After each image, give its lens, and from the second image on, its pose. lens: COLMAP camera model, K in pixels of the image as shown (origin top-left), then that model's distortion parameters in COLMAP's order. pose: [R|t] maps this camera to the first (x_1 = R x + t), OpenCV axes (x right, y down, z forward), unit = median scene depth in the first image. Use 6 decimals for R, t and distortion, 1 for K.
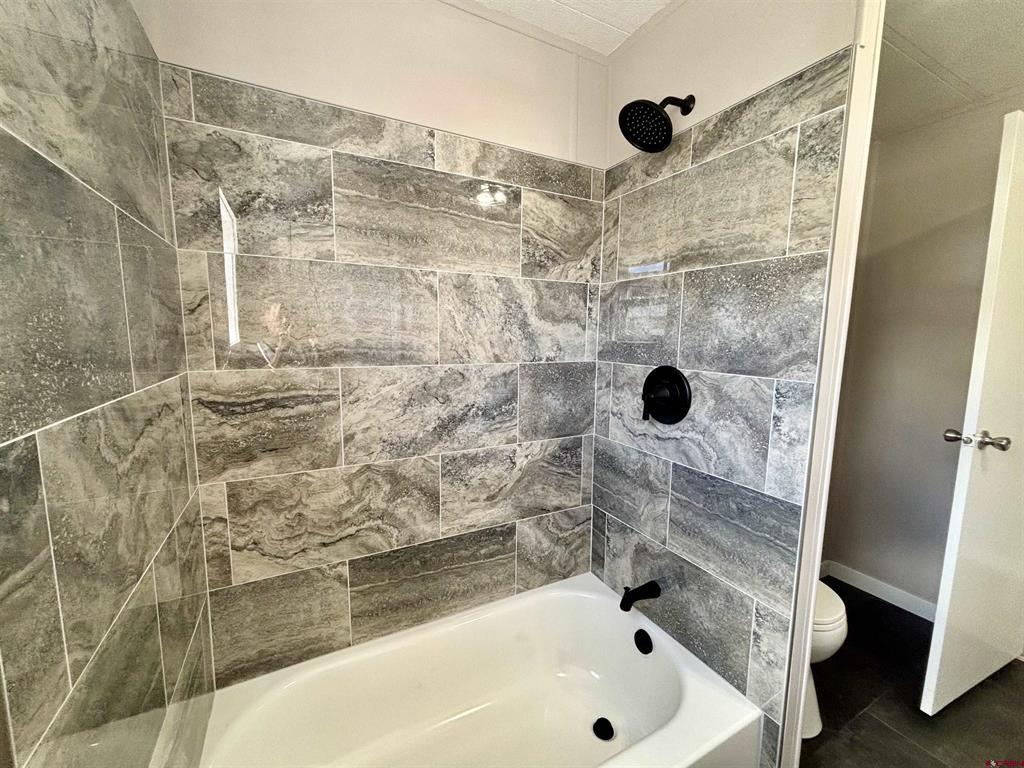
lens RADIAL K [[409.9, 0, 512.0], [0, 409.9, 384.0], [0, 0, 1]] dist [0.009485, -0.002550]
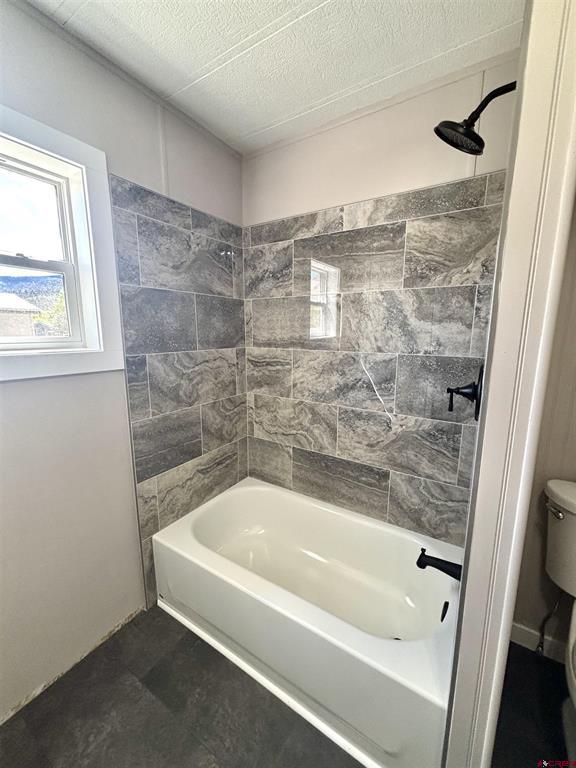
lens RADIAL K [[307.4, 0, 288.0], [0, 307.4, 384.0], [0, 0, 1]] dist [0.009485, -0.002550]
pose [[0.498634, 0.141494, -0.855186, 0.739368], [-0.107221, 0.989079, 0.101130, -0.017985], [0.860156, 0.041267, 0.508359, 0.190855]]
